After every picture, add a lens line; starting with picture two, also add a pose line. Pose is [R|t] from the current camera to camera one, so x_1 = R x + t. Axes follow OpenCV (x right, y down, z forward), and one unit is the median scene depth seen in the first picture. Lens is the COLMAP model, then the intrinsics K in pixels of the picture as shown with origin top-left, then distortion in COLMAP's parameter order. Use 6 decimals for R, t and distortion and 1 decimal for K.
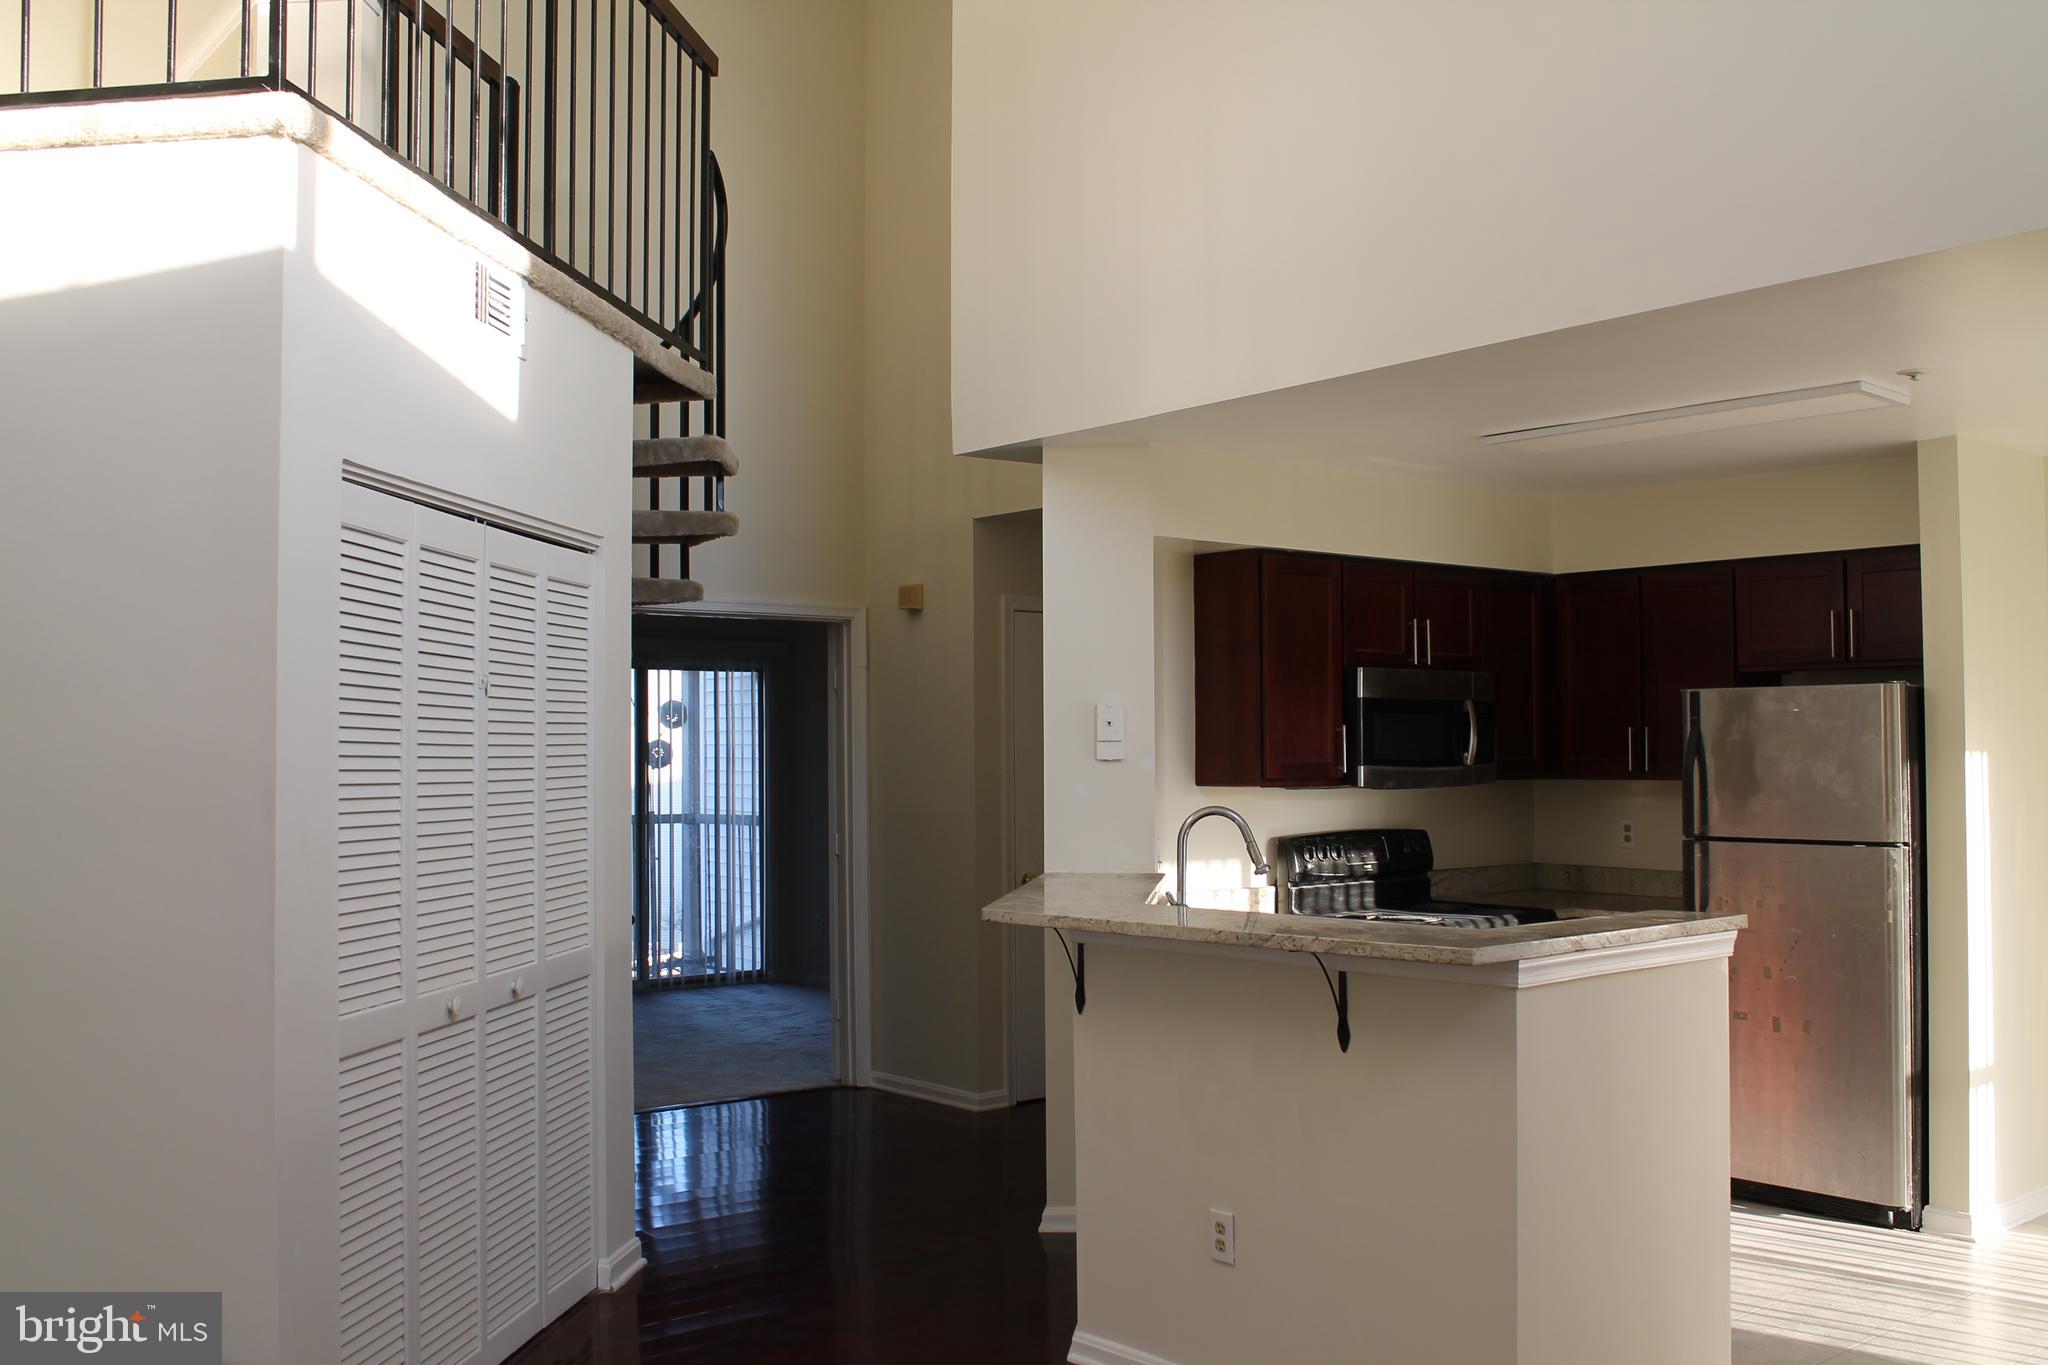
lens RADIAL K [[1875.8, 0, 1024.0], [0, 1875.8, 682.5], [0, 0, 1]] dist [-0.124274, 0.094239]
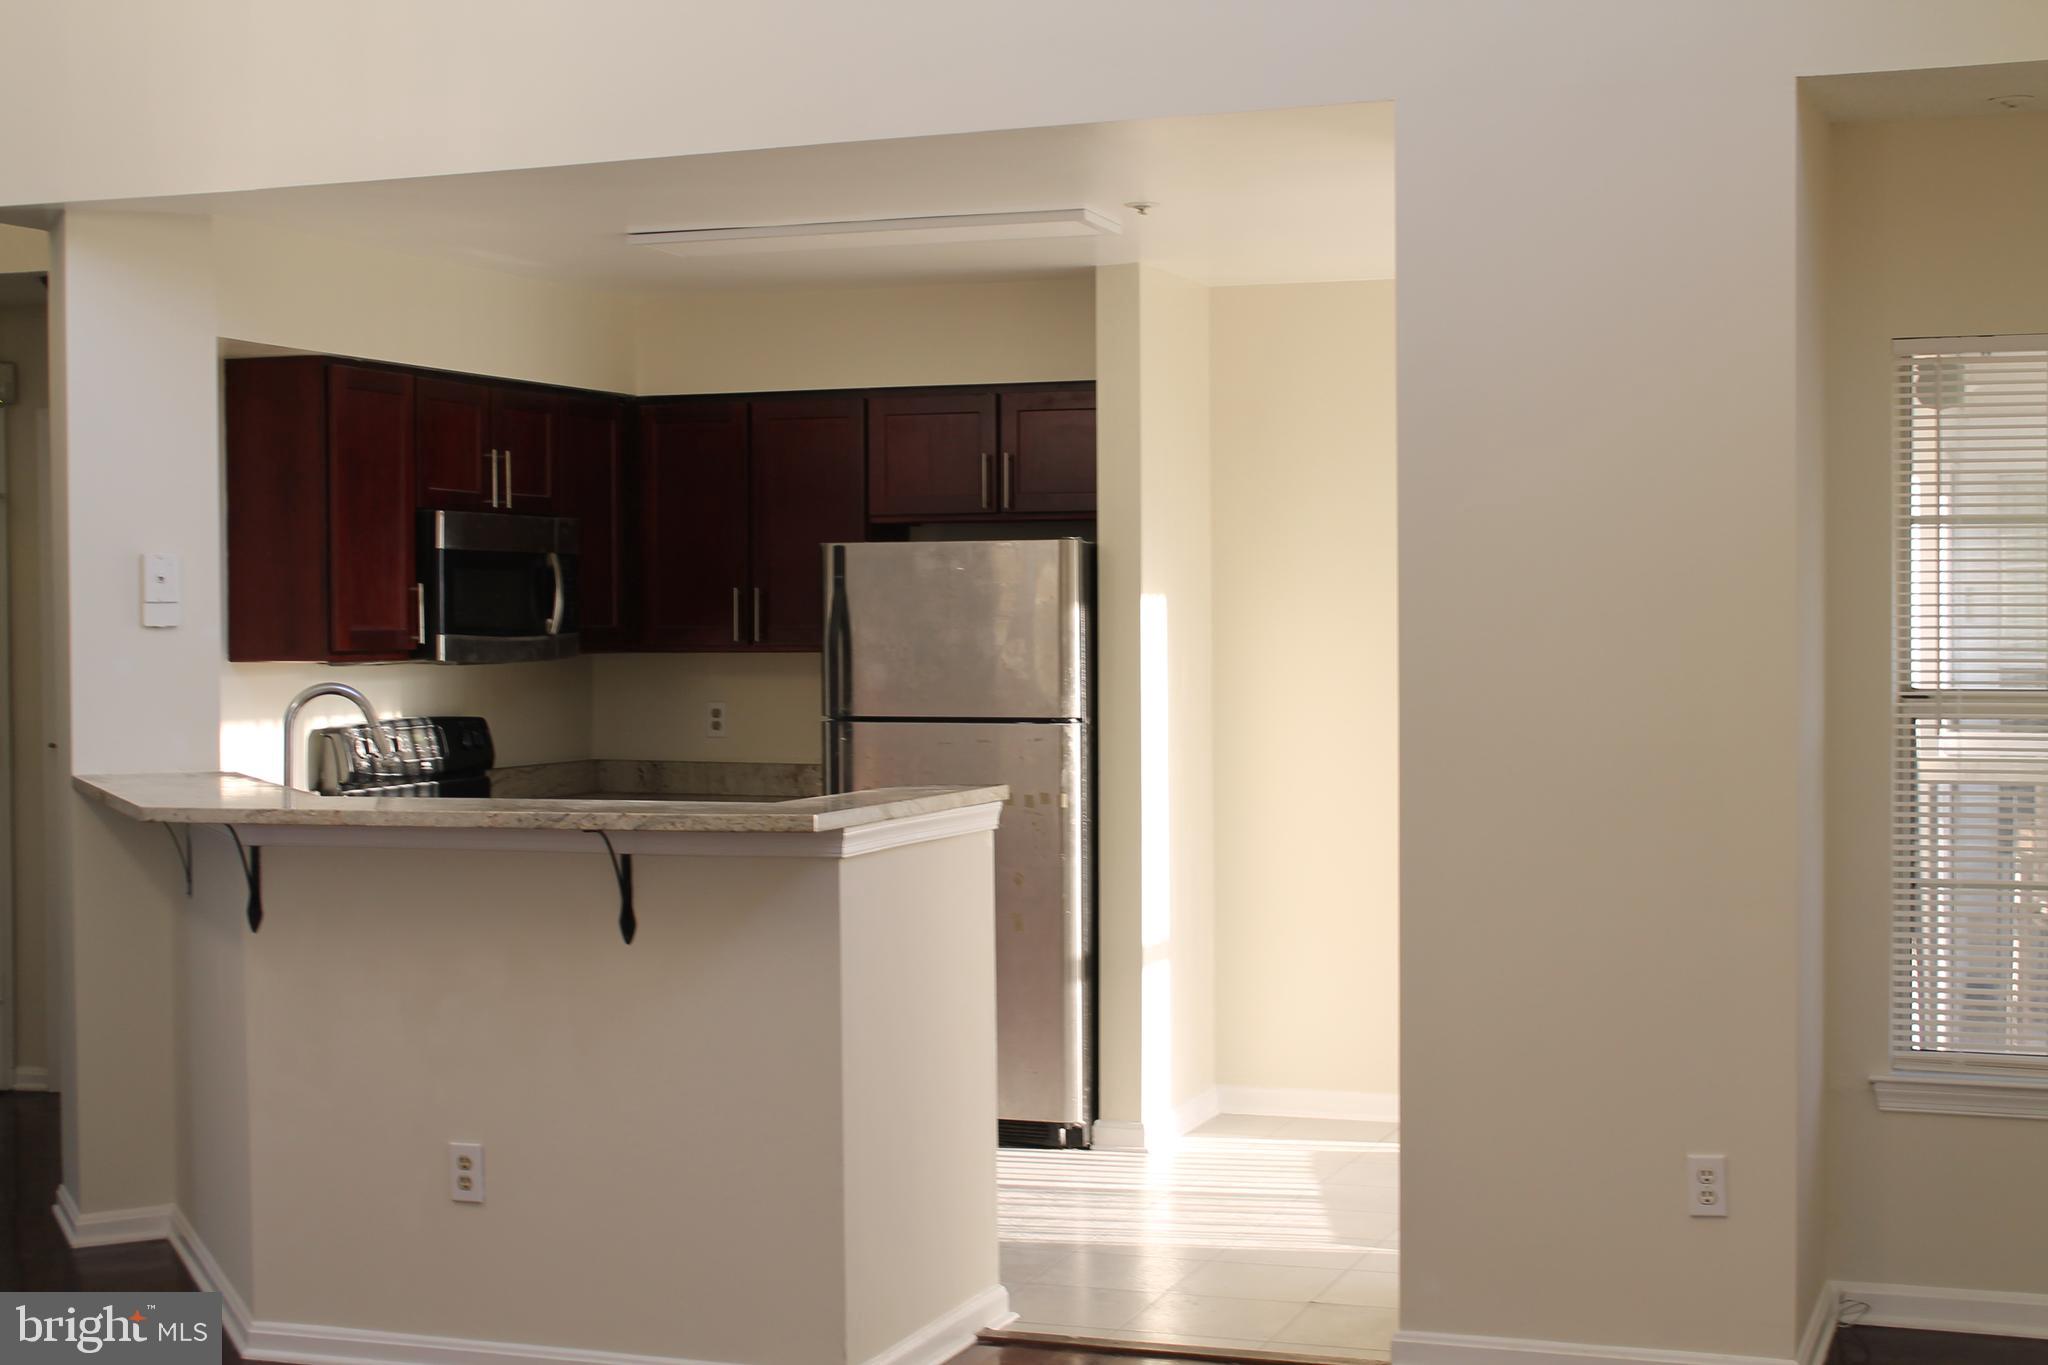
lens RADIAL K [[2819.4, 0, 1024.0], [0, 2819.4, 682.5], [0, 0, 1]] dist [-0.130852, -0.045638]
pose [[0.867074, -0.012454, 0.498024, -0.216044], [-0.015256, 0.998555, 0.051533, -0.000267], [-0.497946, -0.052281, 0.865631, -0.168556]]
